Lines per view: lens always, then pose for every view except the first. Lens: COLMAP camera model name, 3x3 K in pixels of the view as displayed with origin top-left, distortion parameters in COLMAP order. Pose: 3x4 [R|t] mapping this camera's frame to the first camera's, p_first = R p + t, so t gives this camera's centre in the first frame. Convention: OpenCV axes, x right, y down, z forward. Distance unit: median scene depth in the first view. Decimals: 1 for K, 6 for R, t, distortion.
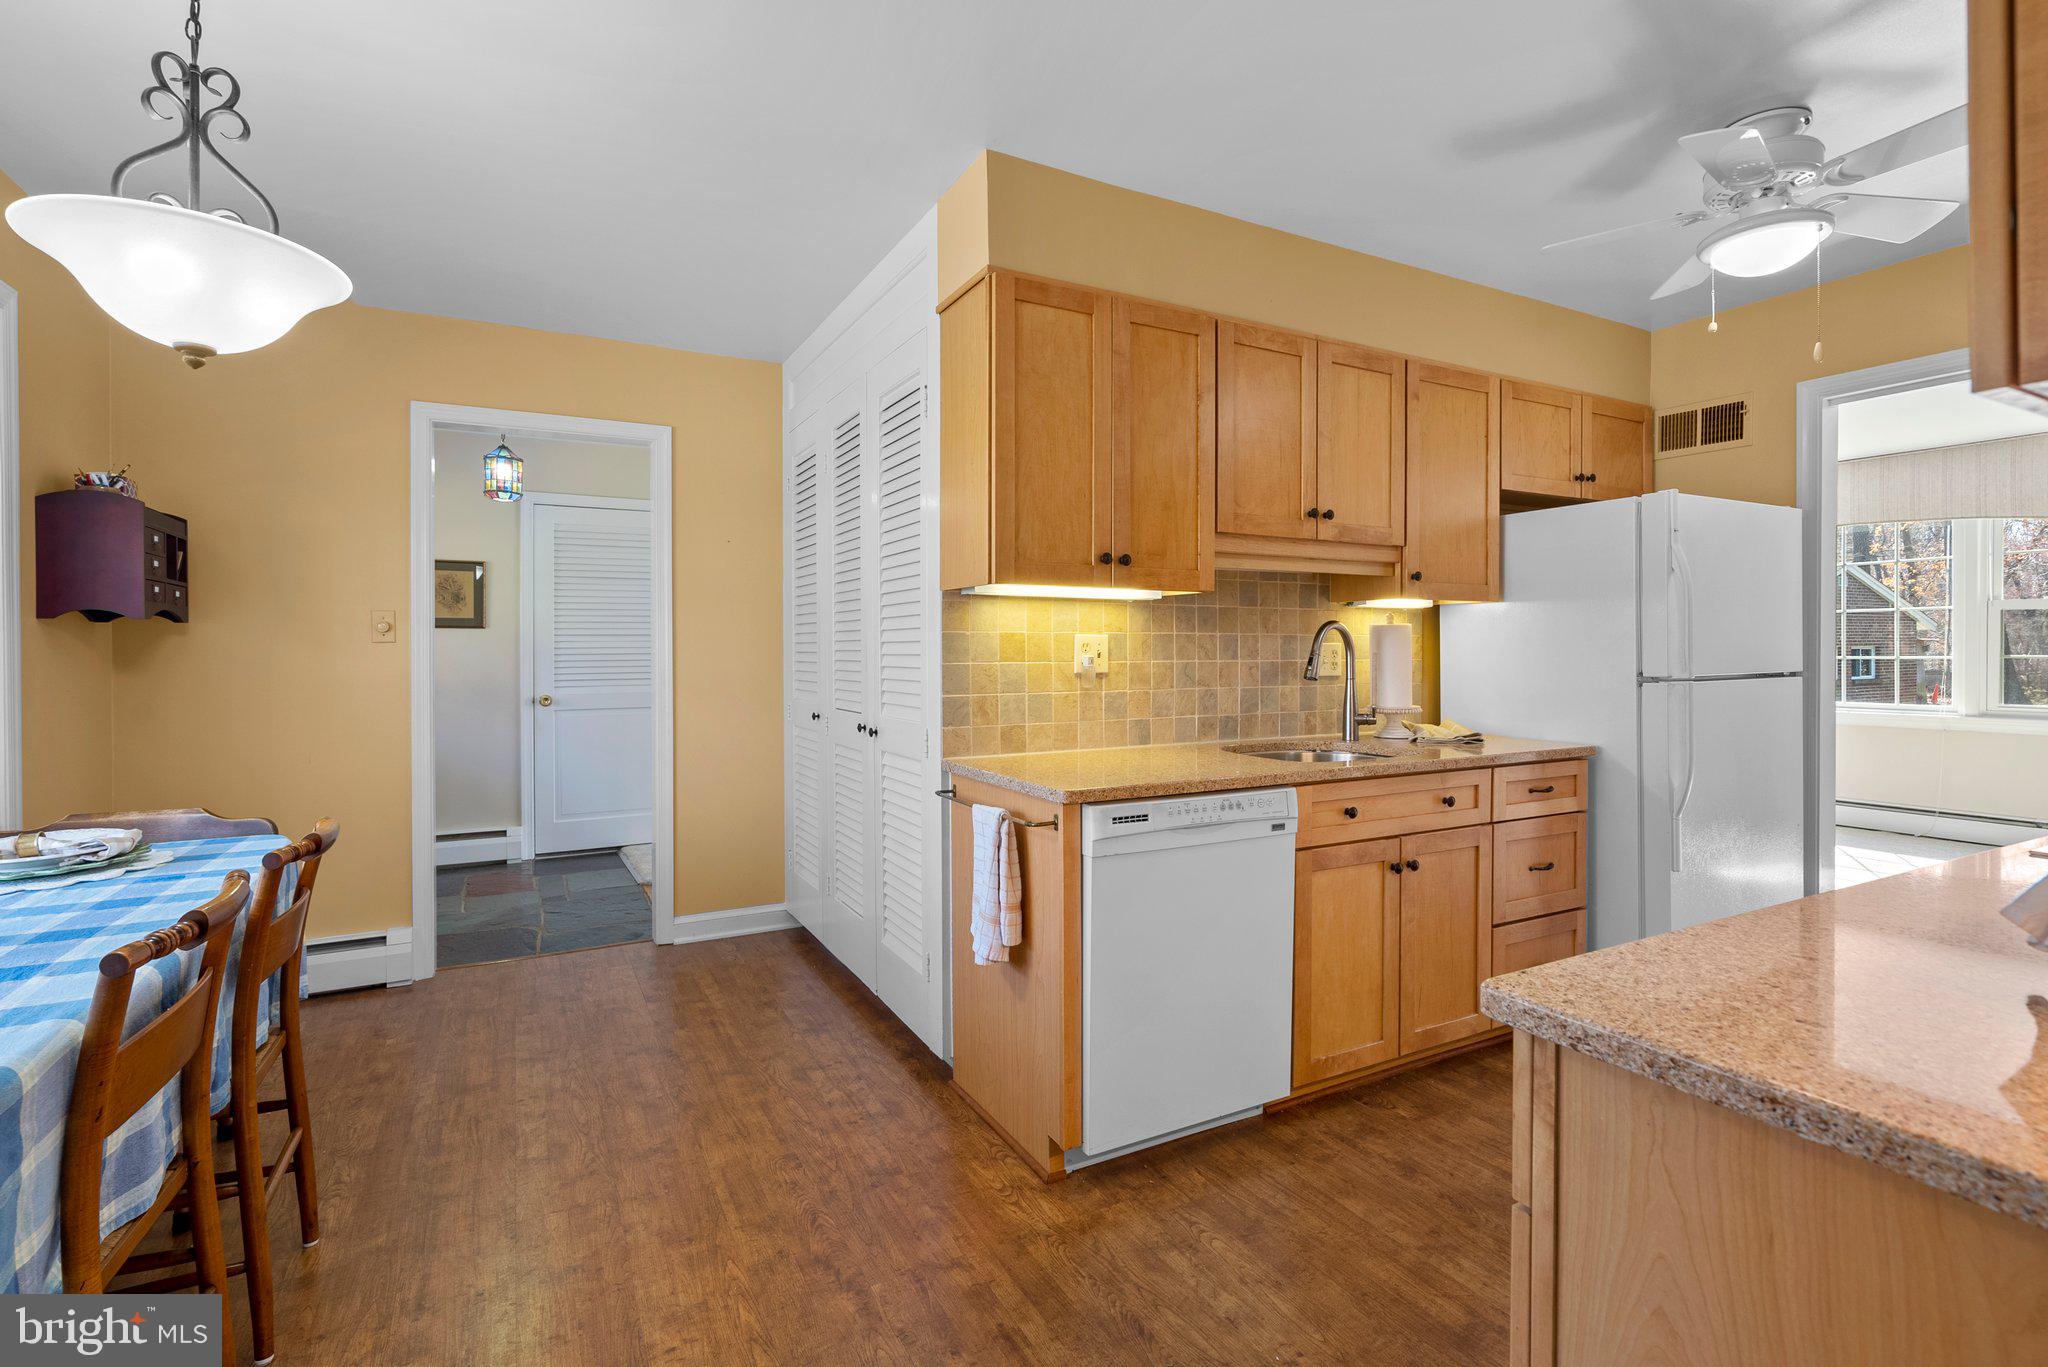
lens RADIAL K [[945.7, 0, 1027.9], [0, 945.7, 647.1], [0, 0, 1]] dist [-0.000265, 0.000394]
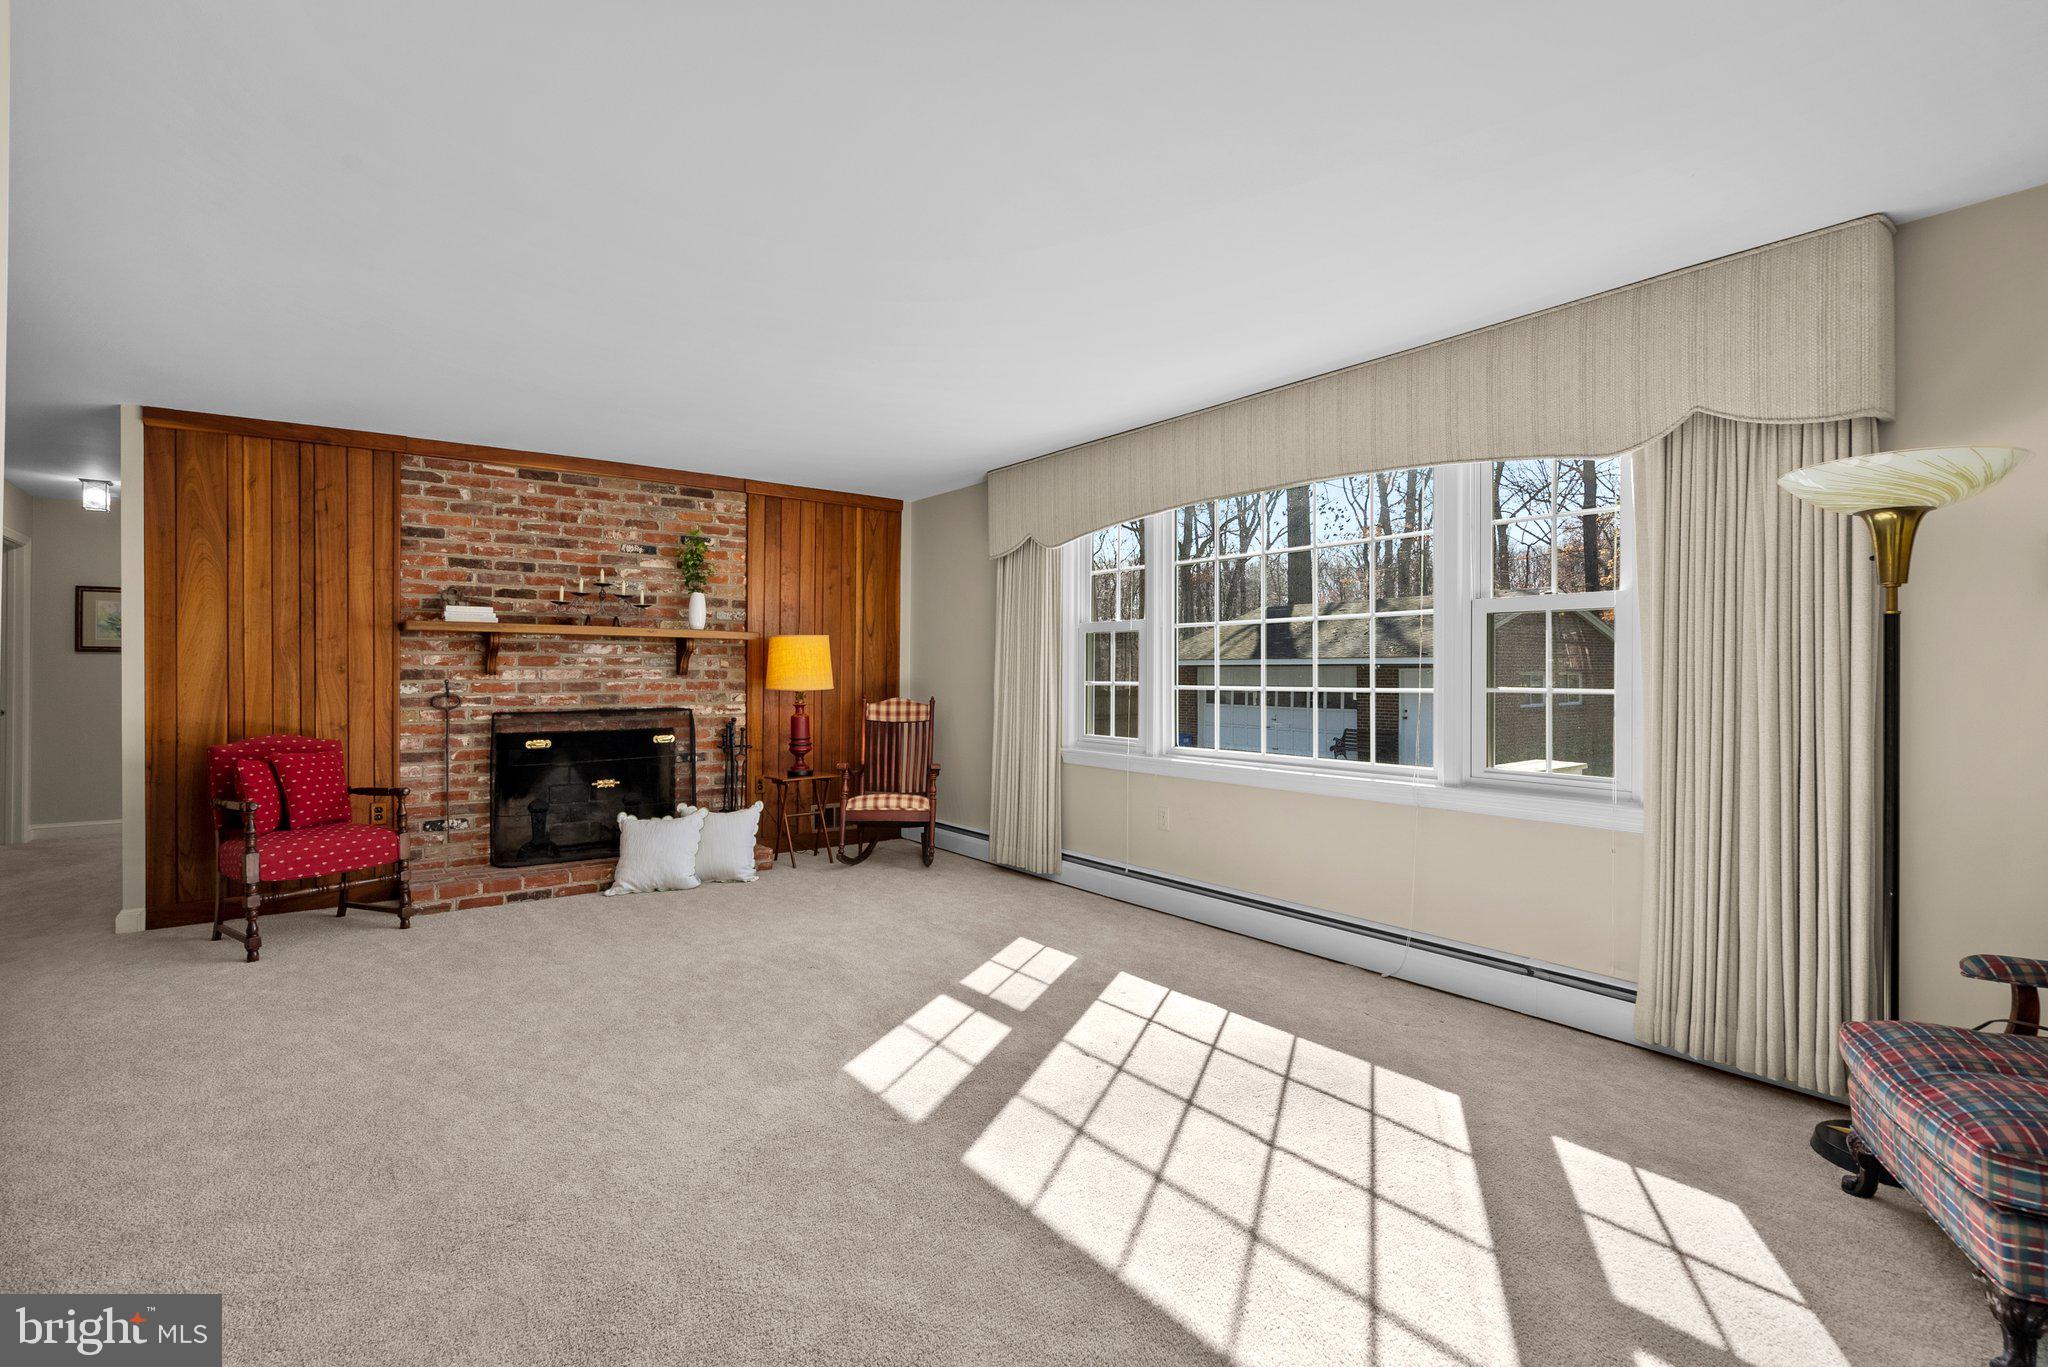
lens RADIAL K [[934.9, 0, 1018.3], [0, 934.9, 662.5], [0, 0, 1]] dist [-0.001734, 0.000164]
pose [[0.989941, 0.001557, 0.141474, 1.300231], [-0.000287, 0.999959, -0.008998, -0.003791], [-0.141483, 0.008867, 0.989901, 0.894306]]
